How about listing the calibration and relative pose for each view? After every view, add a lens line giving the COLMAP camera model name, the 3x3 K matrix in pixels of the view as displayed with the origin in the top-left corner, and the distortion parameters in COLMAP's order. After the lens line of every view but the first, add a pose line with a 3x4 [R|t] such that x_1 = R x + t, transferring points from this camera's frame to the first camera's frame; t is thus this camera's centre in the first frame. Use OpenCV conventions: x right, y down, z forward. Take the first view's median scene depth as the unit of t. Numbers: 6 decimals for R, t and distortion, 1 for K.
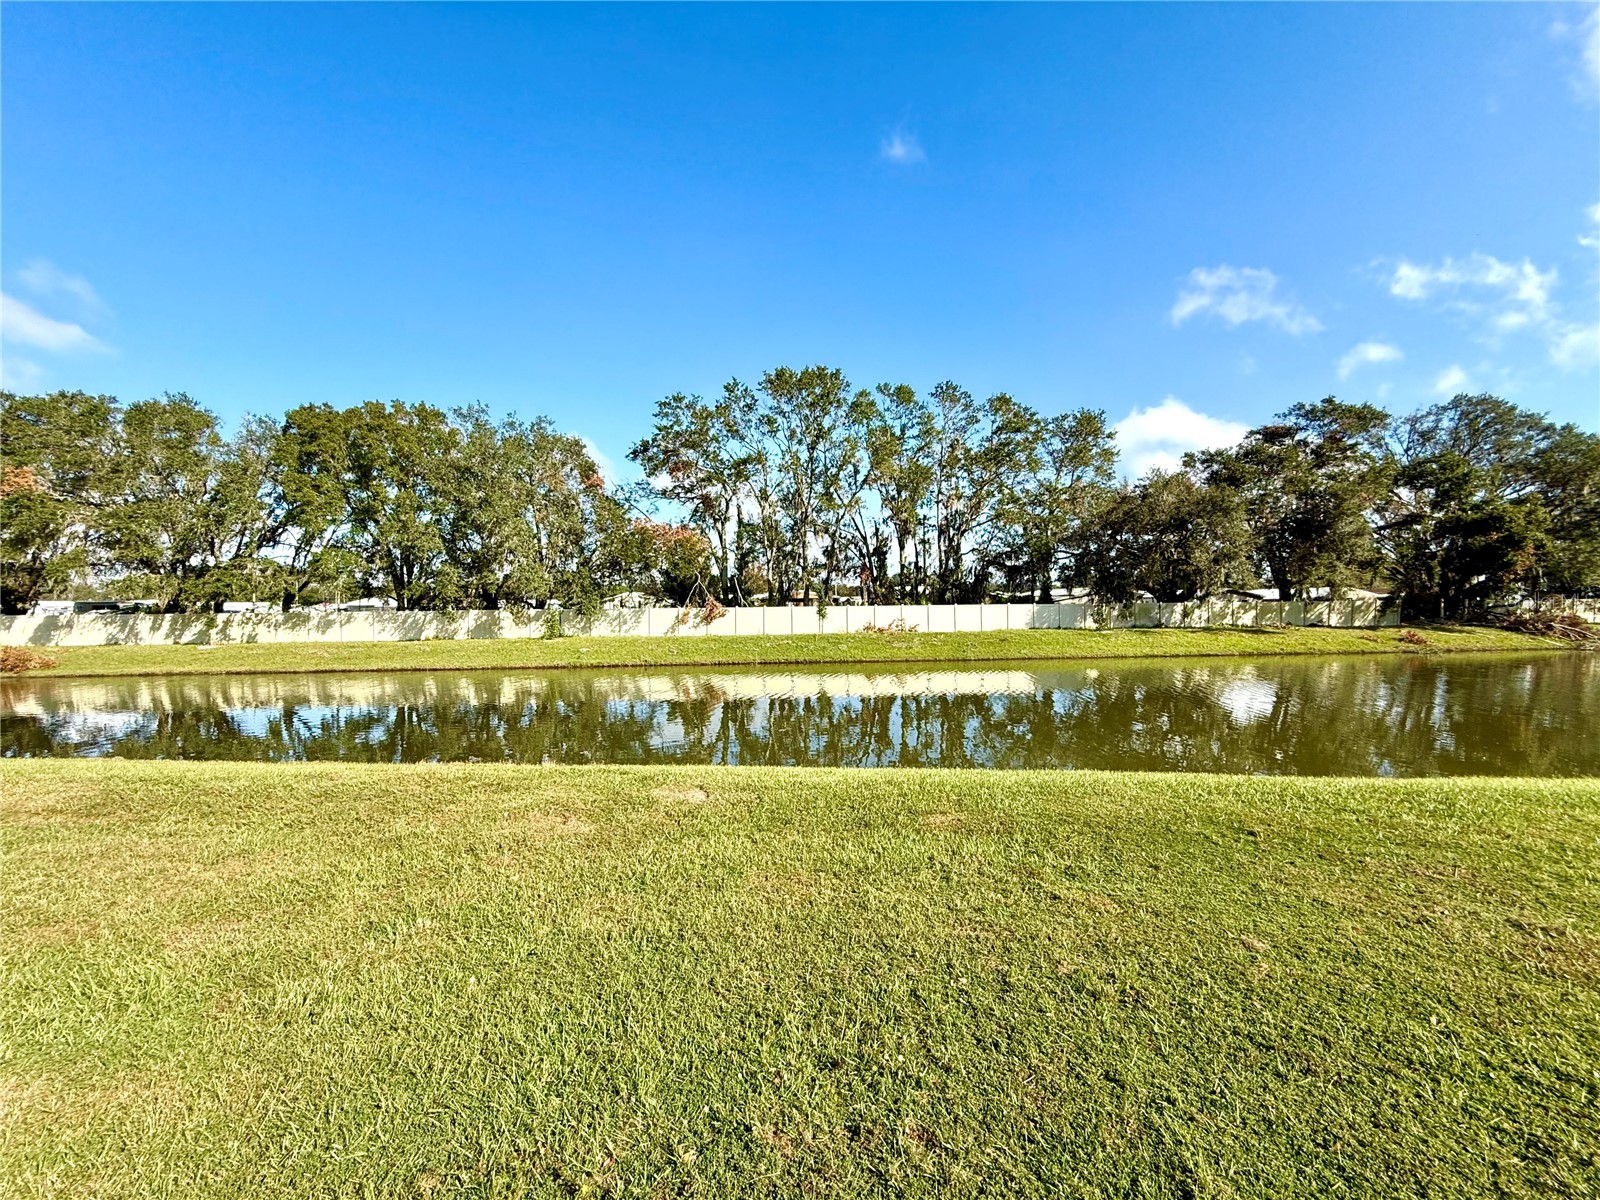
lens RADIAL K [[635.5, 0, 791.2], [0, 635.5, 598.5], [0, 0, 1]] dist [0.000044, -0.000163]
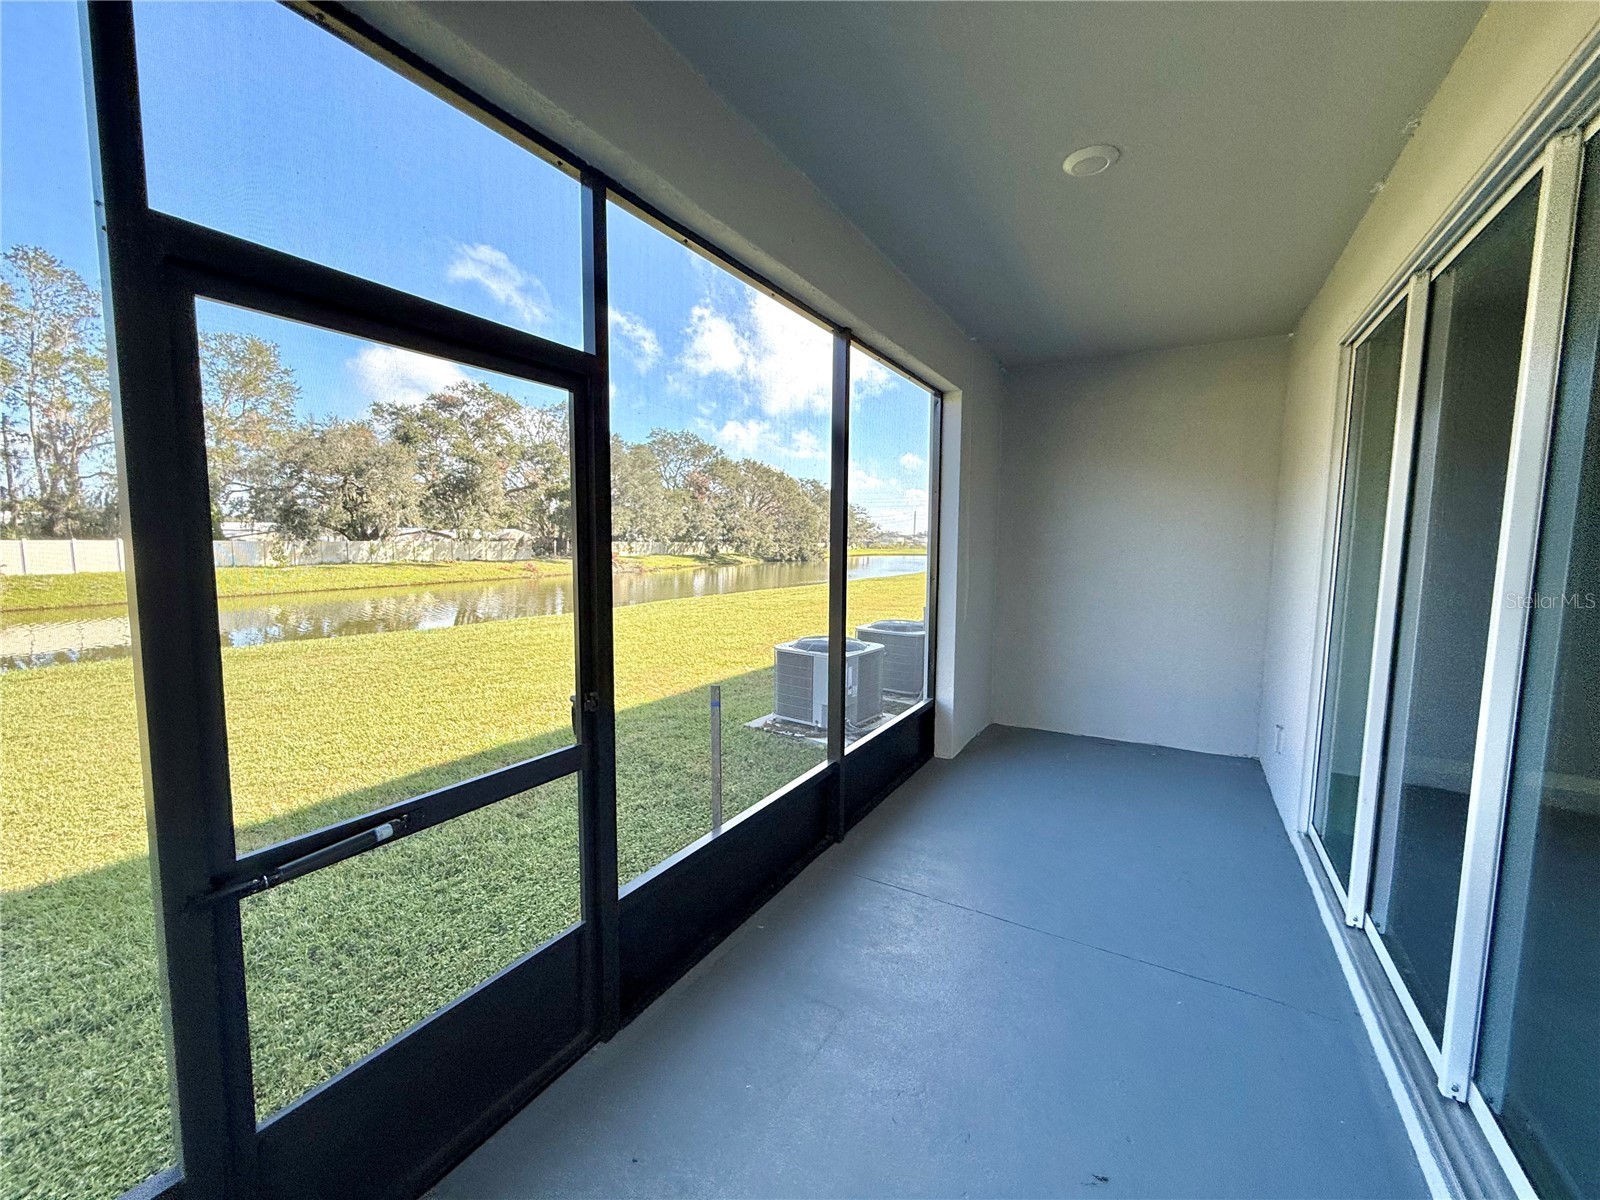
lens RADIAL K [[635.5, 0, 789.7], [0, 635.5, 600.8], [0, 0, 1]] dist [0.000044, -0.000163]
pose [[0.464730, -0.069158, 0.882747, -0.040373], [-0.022683, 0.995688, 0.089948, -0.007105], [-0.885162, -0.061824, 0.461158, -0.200348]]
